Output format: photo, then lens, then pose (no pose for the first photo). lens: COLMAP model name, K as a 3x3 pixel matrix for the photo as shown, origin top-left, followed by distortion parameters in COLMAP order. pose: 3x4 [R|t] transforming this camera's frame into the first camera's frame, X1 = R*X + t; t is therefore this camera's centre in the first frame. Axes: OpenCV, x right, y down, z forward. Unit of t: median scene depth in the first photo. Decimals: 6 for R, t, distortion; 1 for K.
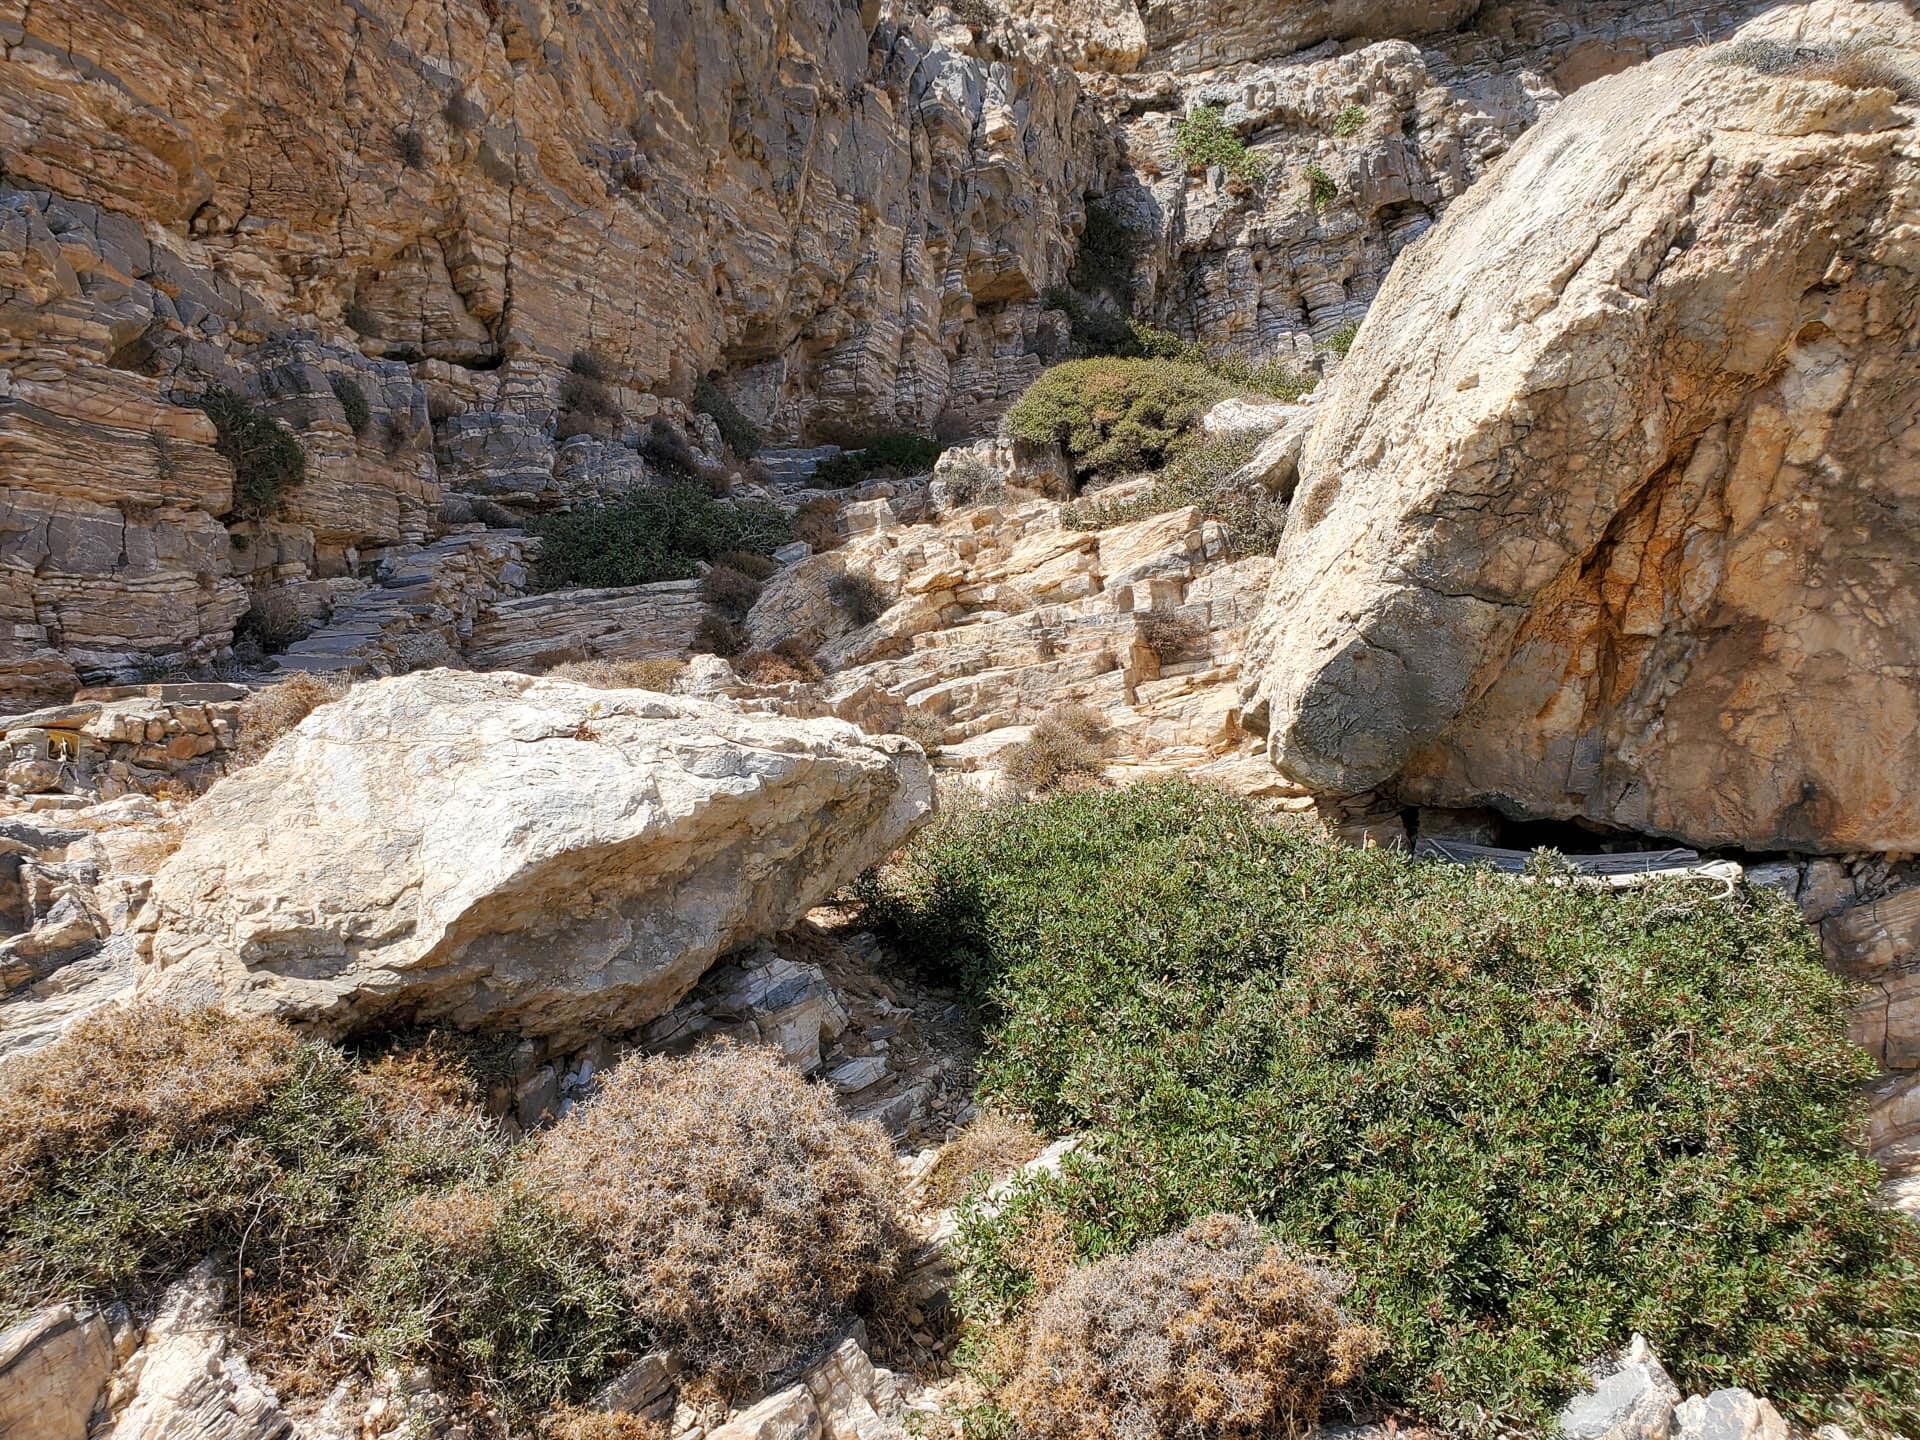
lens RADIAL K [[1663.6, 0, 960.0], [0, 1663.6, 720.0], [0, 0, 1]] dist [0.006979, 0.008099]
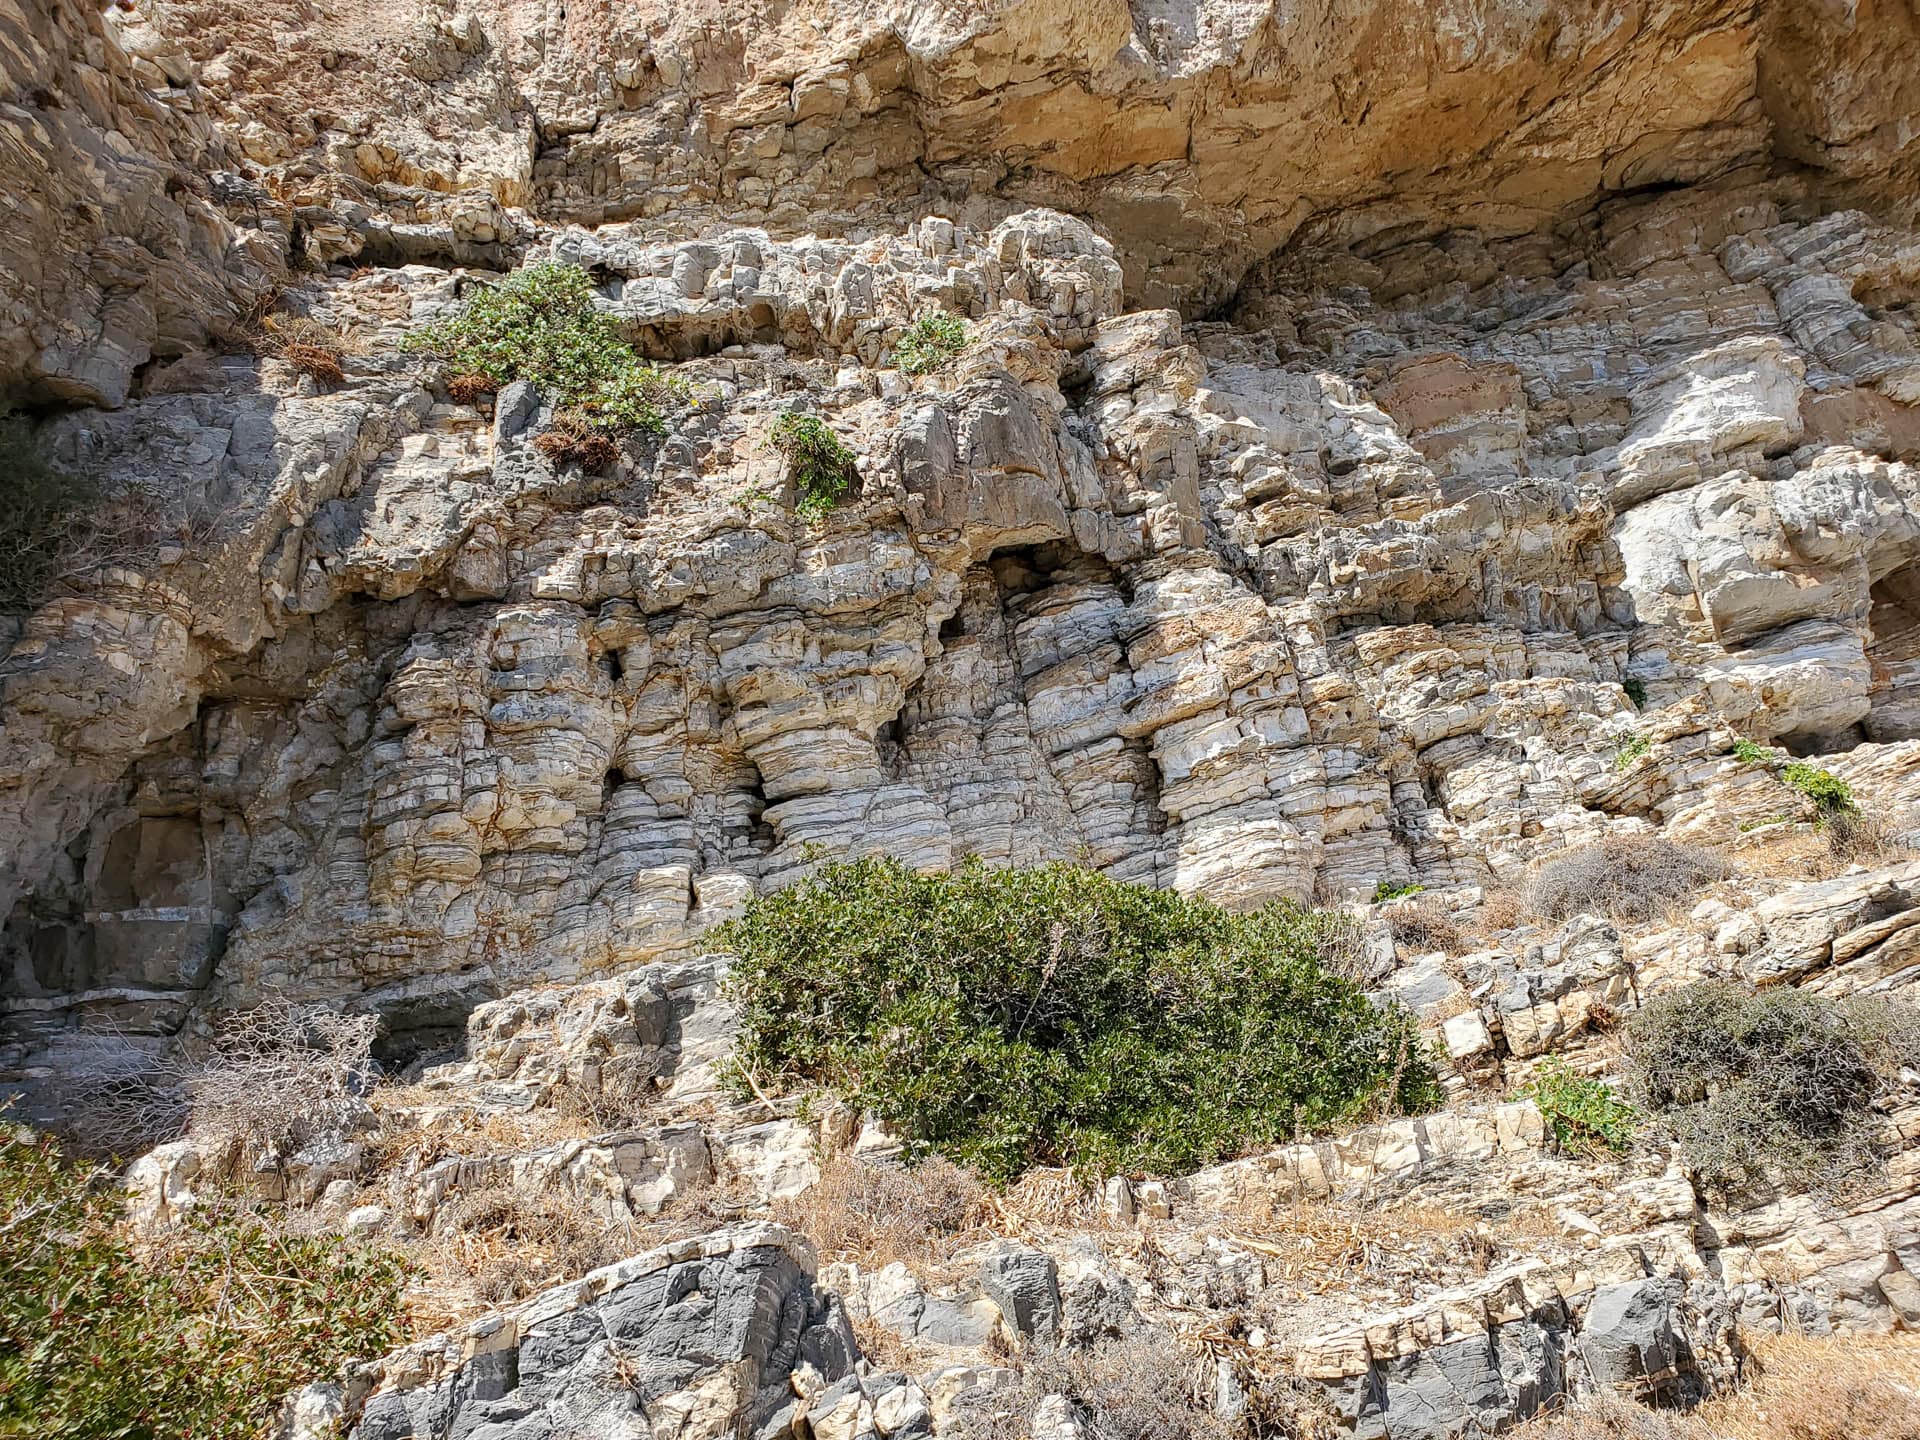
lens RADIAL K [[1663.6, 0, 960.0], [0, 1663.6, 720.0], [0, 0, 1]] dist [0.006979, 0.008099]
pose [[0.987446, 0.085912, 0.132550, 0.203080], [-0.048453, 0.963443, -0.263495, -0.174768], [-0.150342, 0.253765, 0.955511, 0.664844]]
